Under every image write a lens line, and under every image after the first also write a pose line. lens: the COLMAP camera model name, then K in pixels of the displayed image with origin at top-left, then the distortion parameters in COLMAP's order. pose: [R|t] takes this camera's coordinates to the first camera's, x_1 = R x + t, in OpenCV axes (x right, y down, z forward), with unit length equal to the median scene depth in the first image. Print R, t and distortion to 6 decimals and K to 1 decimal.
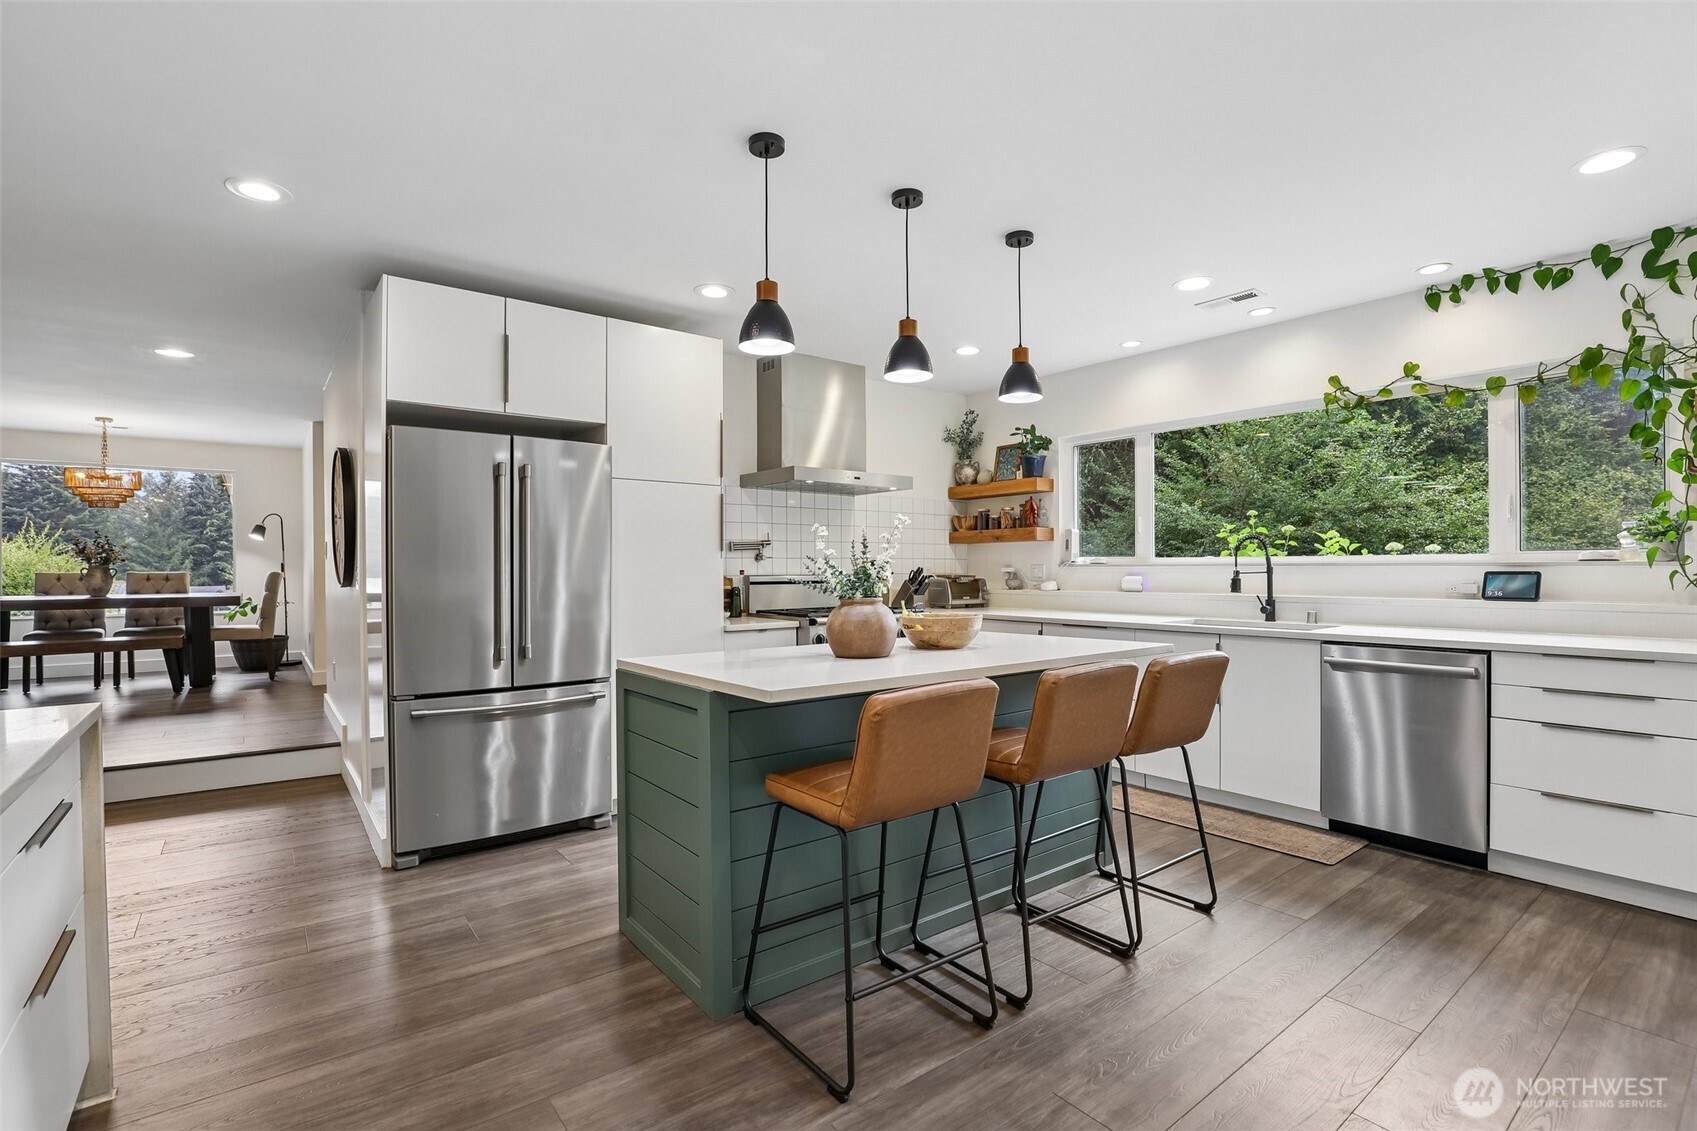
lens RADIAL K [[781.5, 0, 849.6], [0, 781.5, 565.6], [0, 0, 1]] dist [-0.026939, 0.003041]
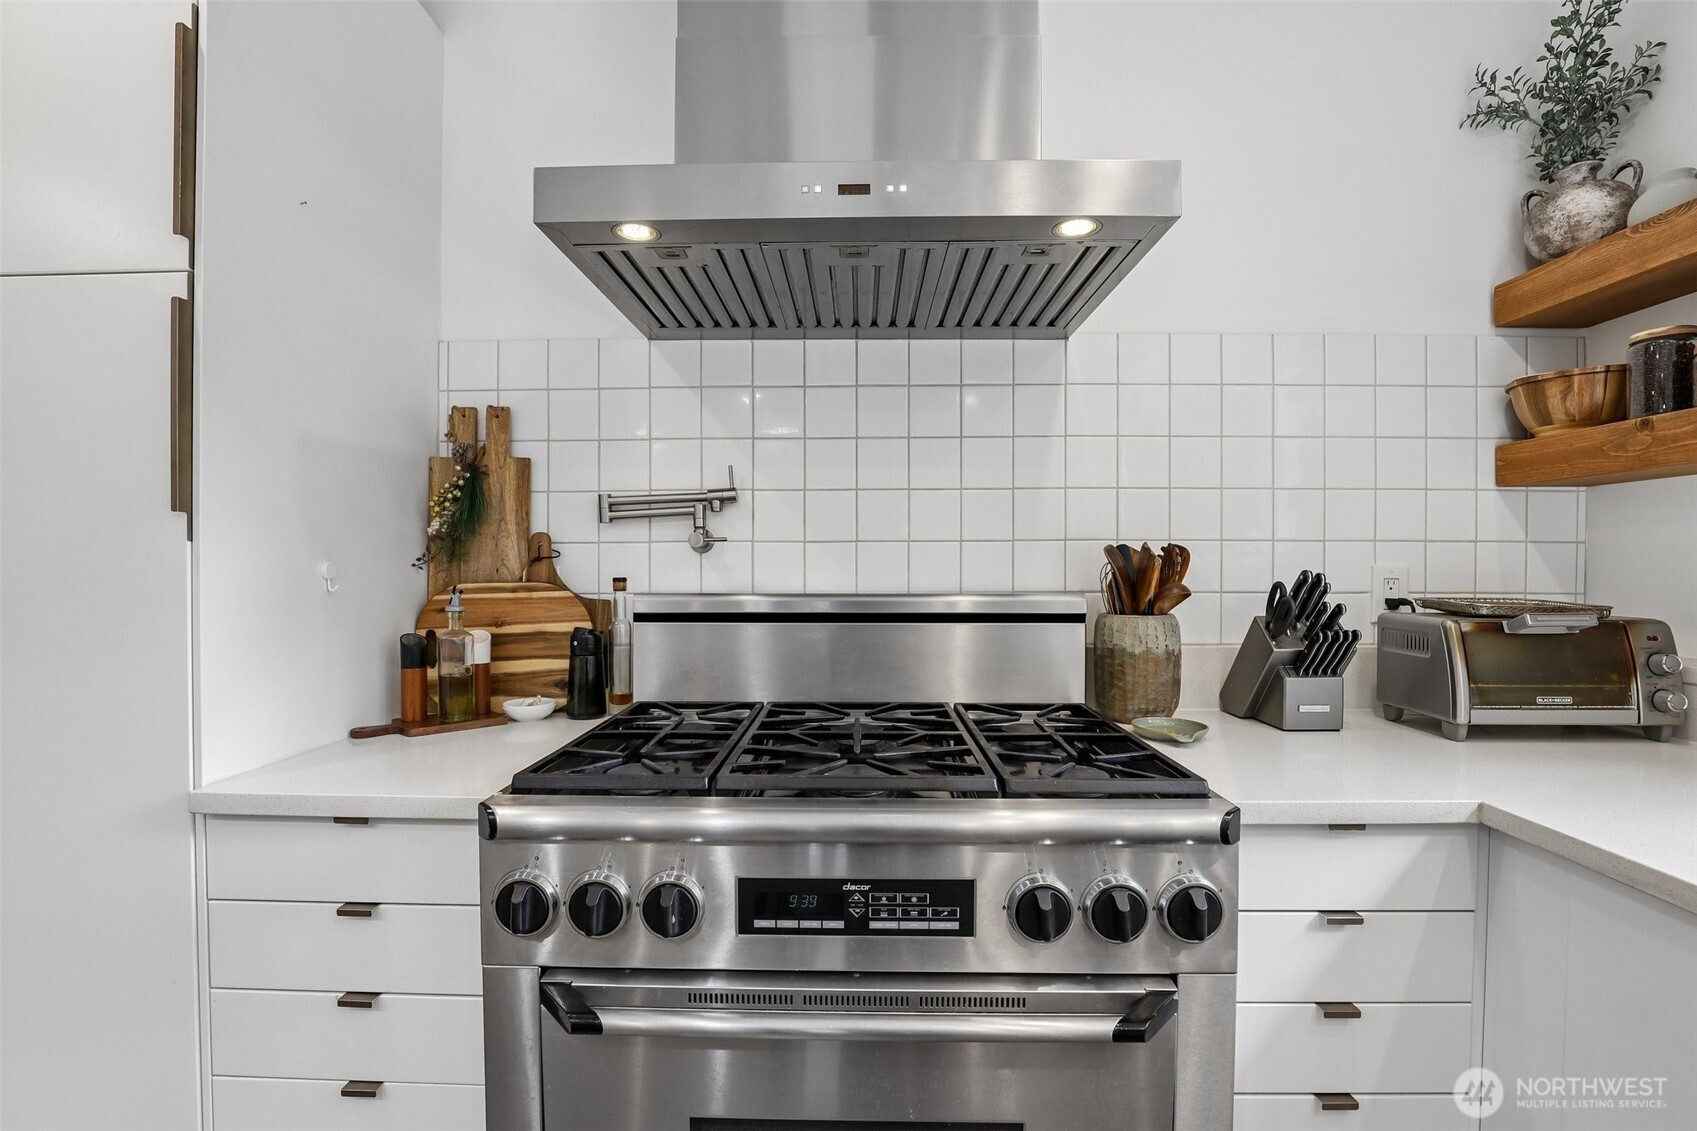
lens RADIAL K [[781.5, 0, 846.9], [0, 781.5, 566.7], [0, 0, 1]] dist [-0.026939, 0.003041]
pose [[0.780494, 0.009828, -0.625086, 0.121562], [0.001505, 0.999844, 0.017600, -0.003873], [0.625161, -0.014678, 0.780358, 0.655359]]
